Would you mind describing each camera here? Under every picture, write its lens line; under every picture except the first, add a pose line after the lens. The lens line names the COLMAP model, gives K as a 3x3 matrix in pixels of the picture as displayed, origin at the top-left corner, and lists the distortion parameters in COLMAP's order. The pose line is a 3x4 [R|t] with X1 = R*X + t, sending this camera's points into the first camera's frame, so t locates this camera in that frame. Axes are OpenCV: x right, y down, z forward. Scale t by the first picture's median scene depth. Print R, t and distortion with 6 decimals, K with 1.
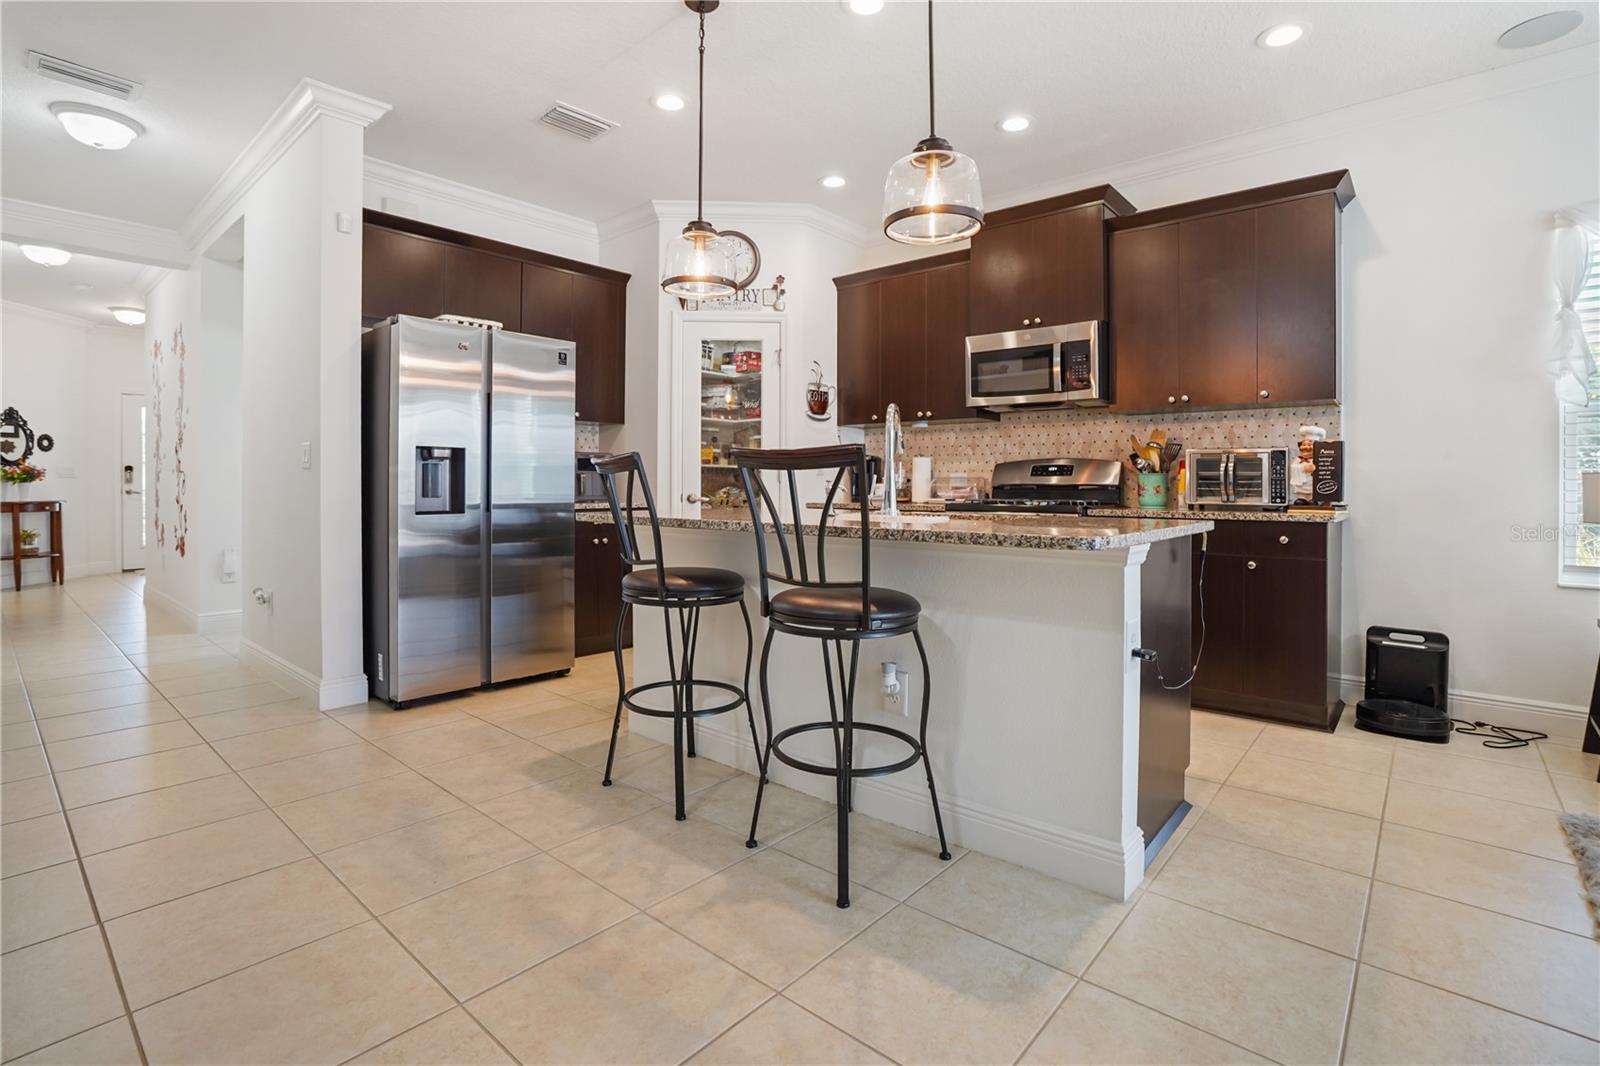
lens RADIAL K [[750.9, 0, 808.8], [0, 750.9, 497.5], [0, 0, 1]] dist [-0.053712, 0.017690]
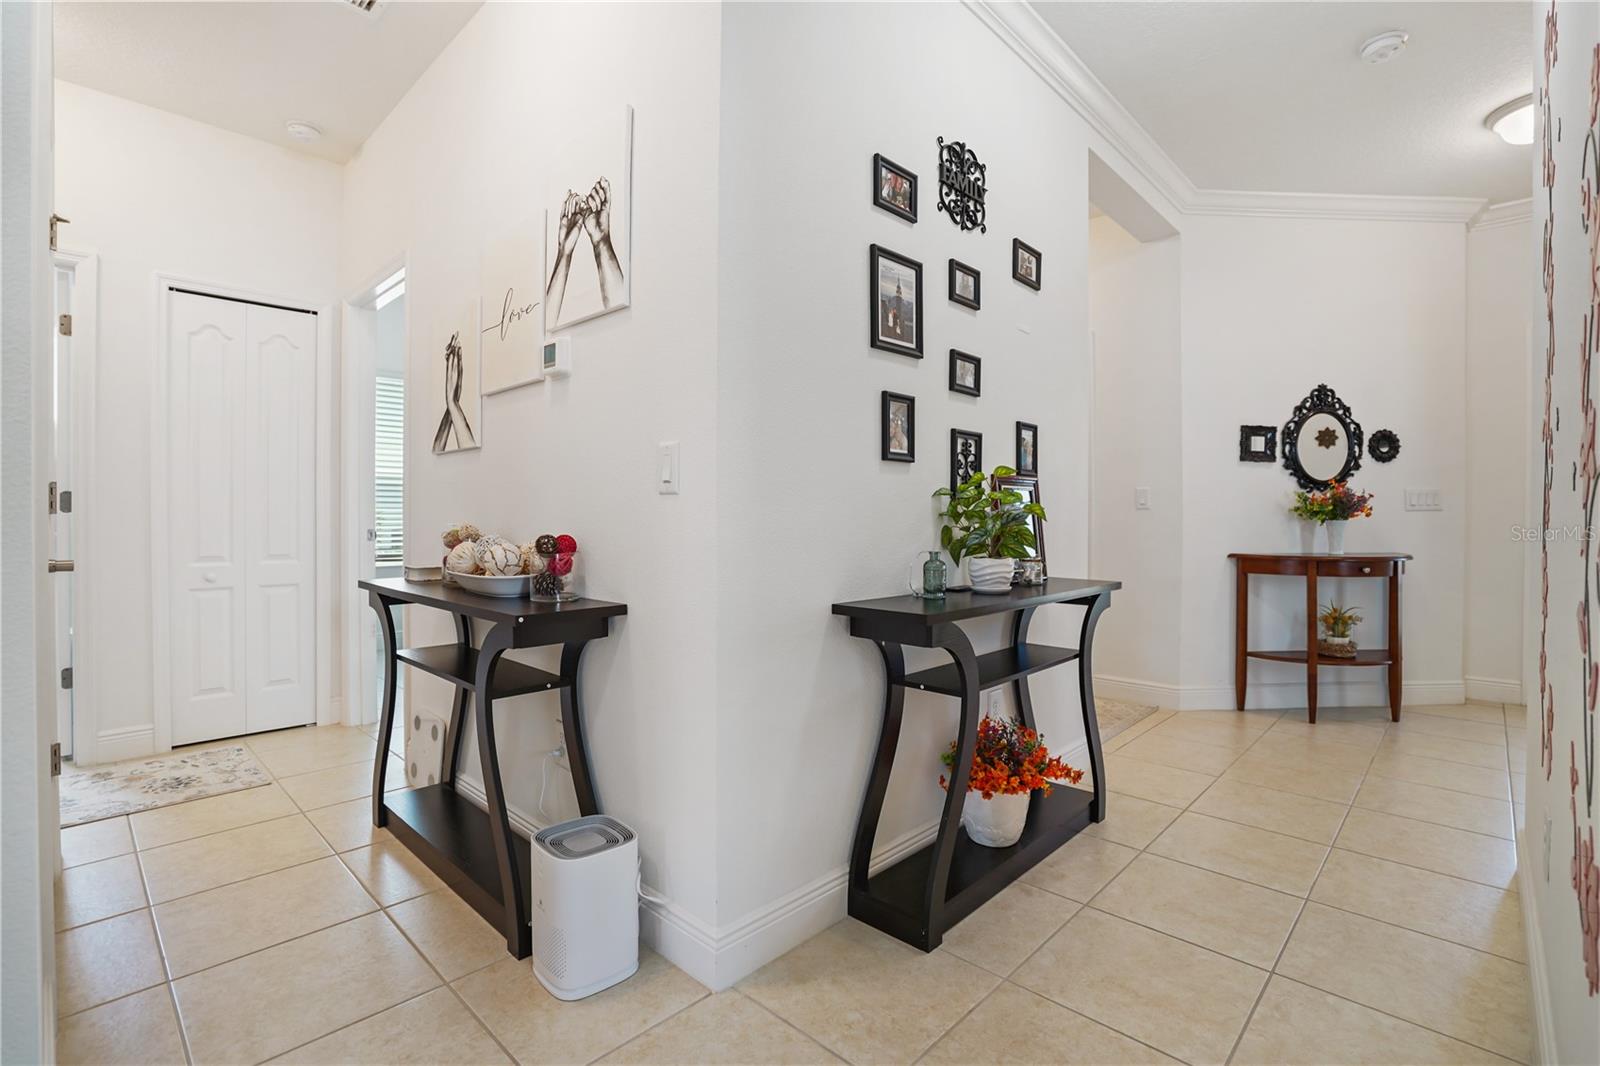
lens RADIAL K [[750.9, 0, 795.2], [0, 750.9, 519.9], [0, 0, 1]] dist [-0.053712, 0.017690]
pose [[-0.076098, 0.003308, -0.997095, -0.912502], [-0.021144, 0.999764, 0.004930, -0.027322], [0.996876, 0.021457, -0.076011, 1.140777]]
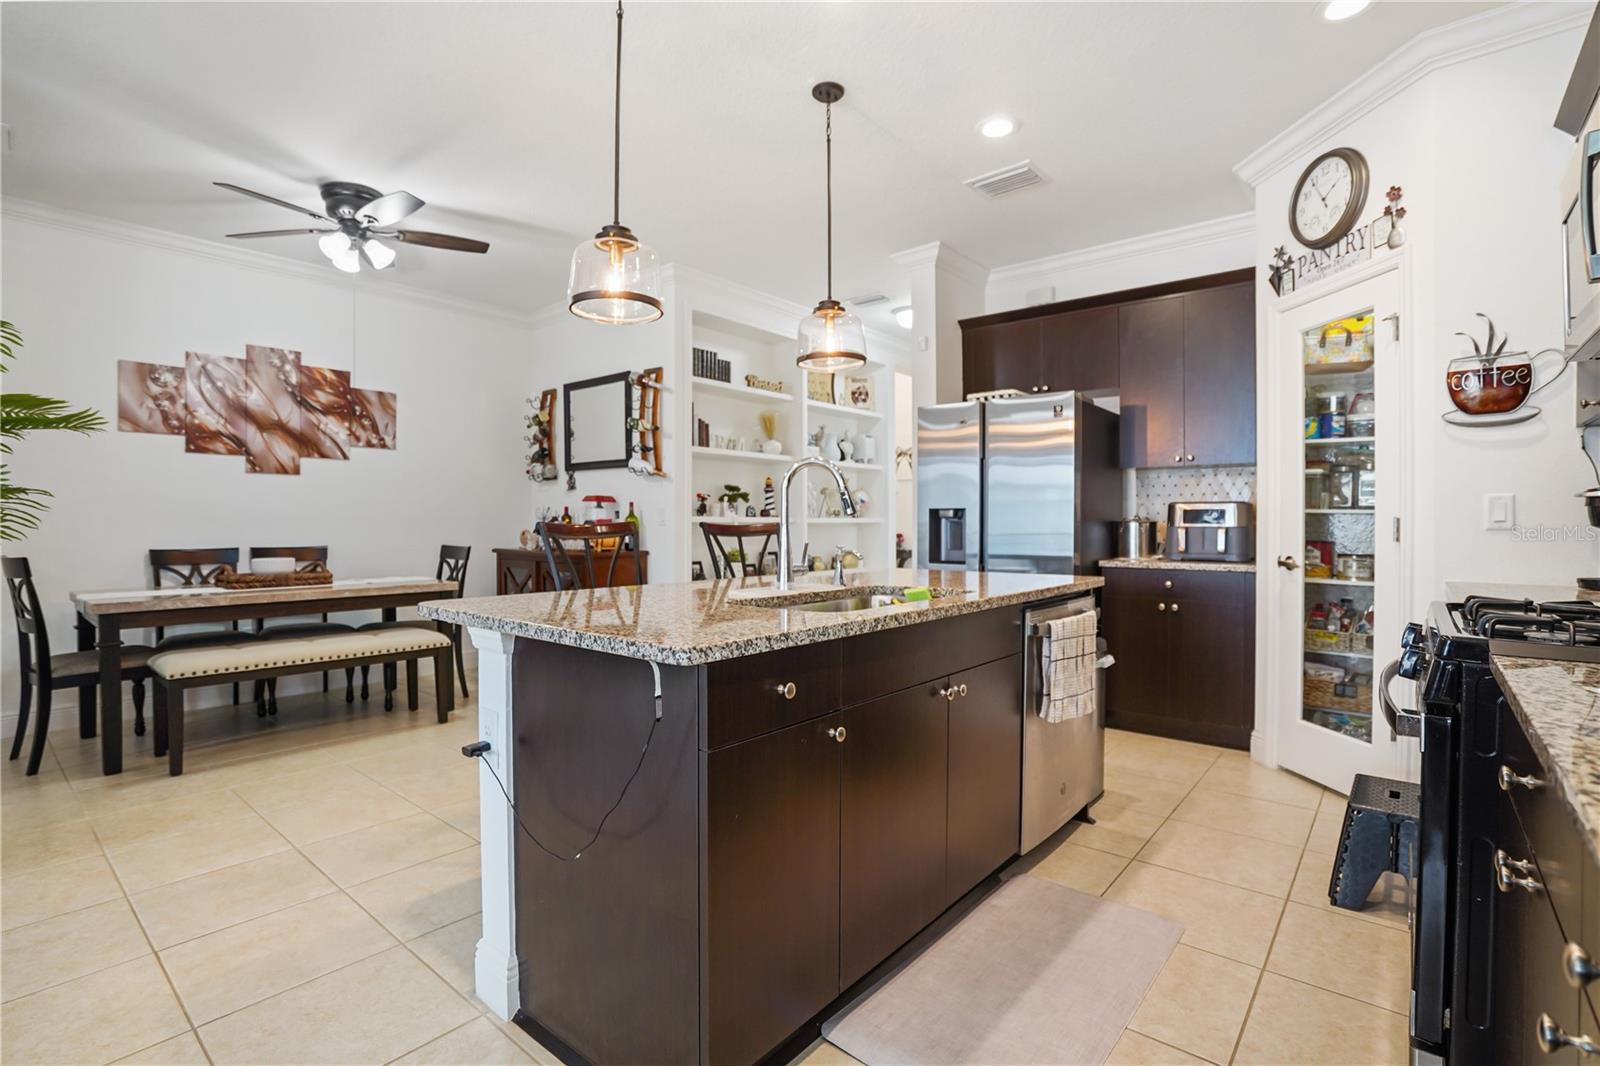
lens RADIAL K [[750.9, 0, 785.6], [0, 750.9, 530.6], [0, 0, 1]] dist [-0.053712, 0.017690]
pose [[0.002881, 0.008511, -0.999960, 0.634152], [-0.016754, 0.999824, 0.008462, -0.032281], [0.999855, 0.016729, 0.003023, 0.638104]]
